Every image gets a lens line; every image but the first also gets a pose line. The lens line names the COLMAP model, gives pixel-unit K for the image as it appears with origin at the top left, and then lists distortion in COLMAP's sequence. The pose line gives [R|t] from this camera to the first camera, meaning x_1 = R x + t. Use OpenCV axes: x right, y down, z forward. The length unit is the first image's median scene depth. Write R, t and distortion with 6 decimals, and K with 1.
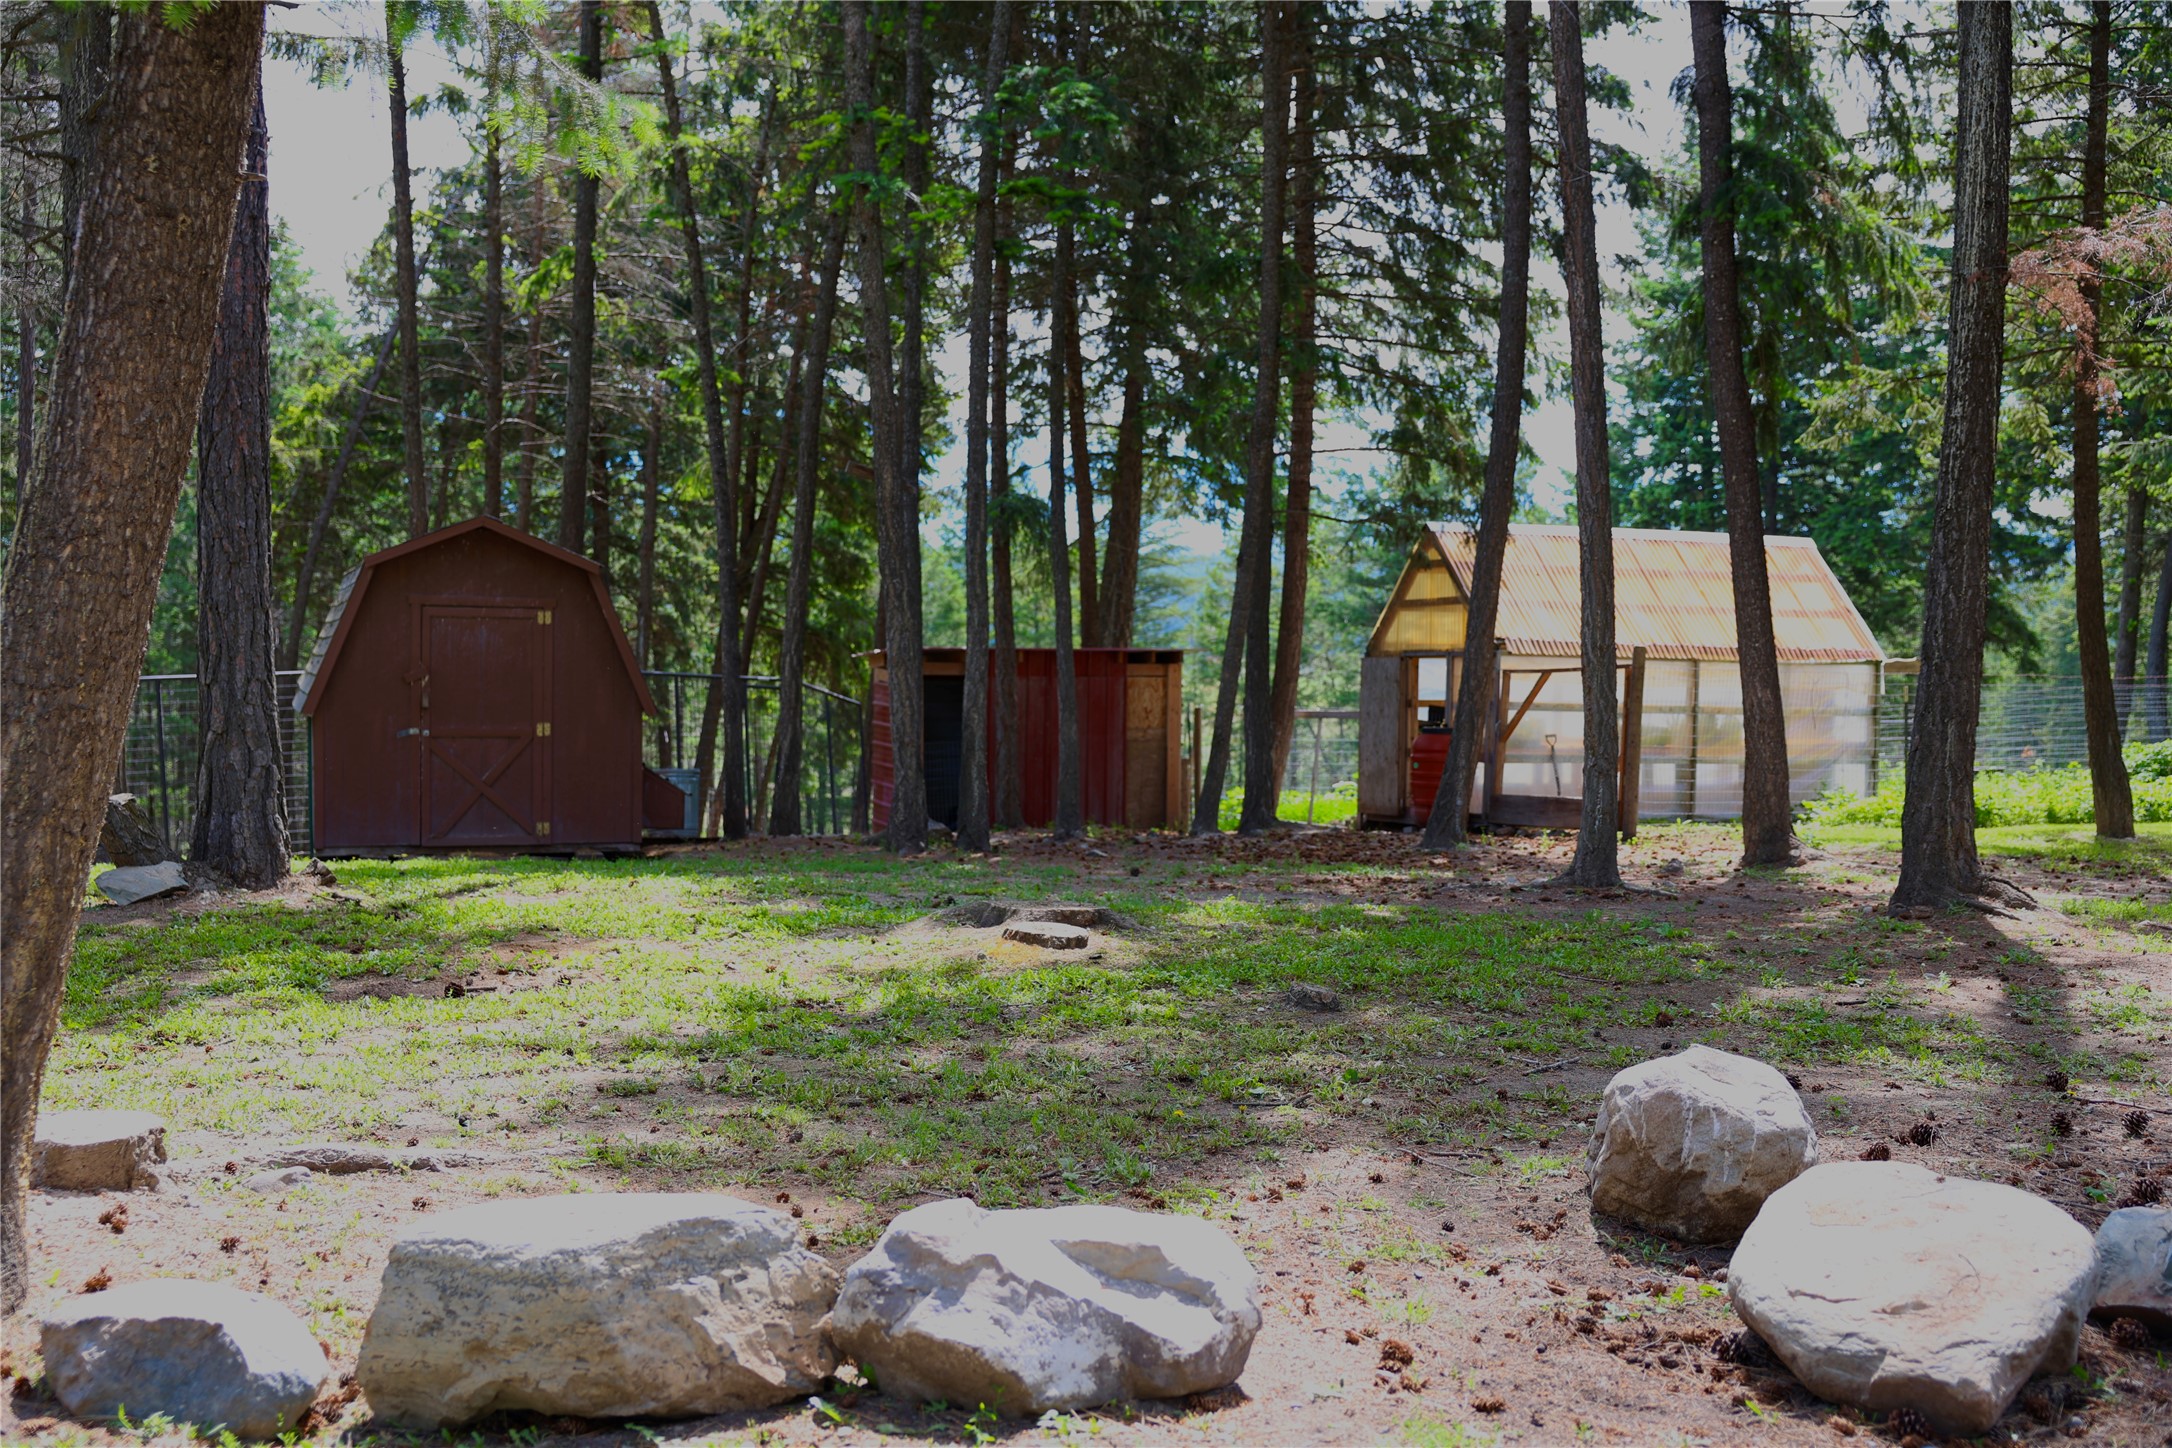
lens RADIAL K [[2433.5, 0, 1087.0], [0, 2433.5, 738.8], [0, 0, 1]] dist [0.060398, 0.000000]
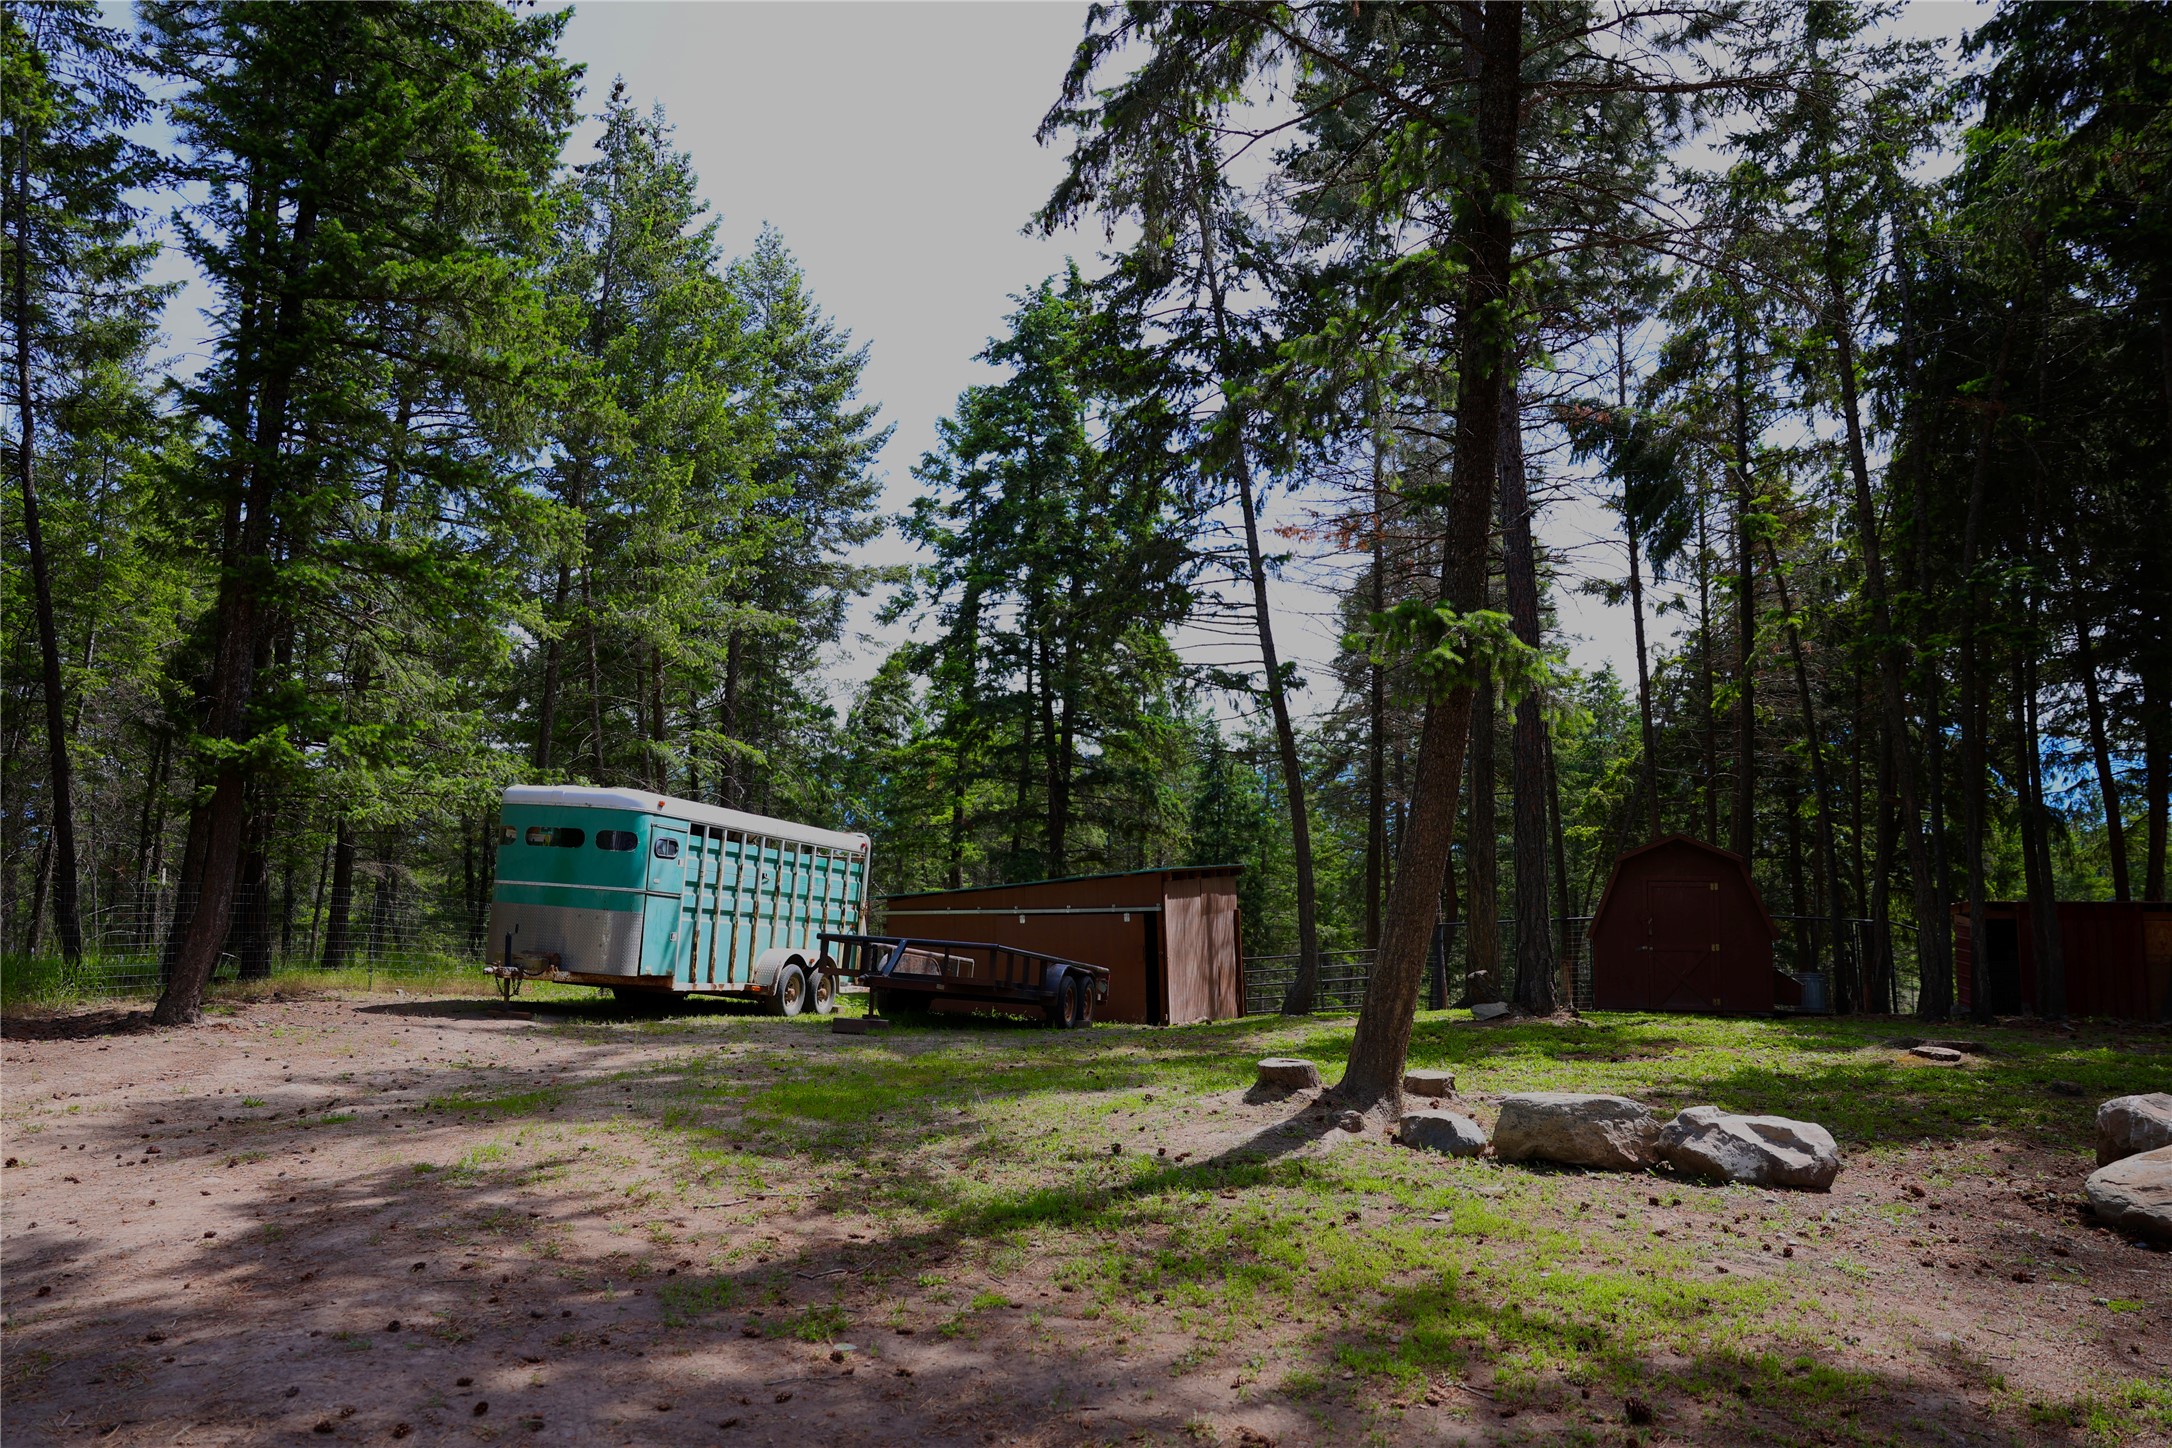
lens RADIAL K [[1505.4, 0, 1089.2], [0, 1505.4, 725.7], [0, 0, 1]] dist [-0.073305, 0.044465]
pose [[0.784089, -0.075305, -0.616064, 0.448192], [-0.022628, 0.988483, -0.149627, 0.037143], [0.620236, 0.131262, 0.773355, -0.734153]]
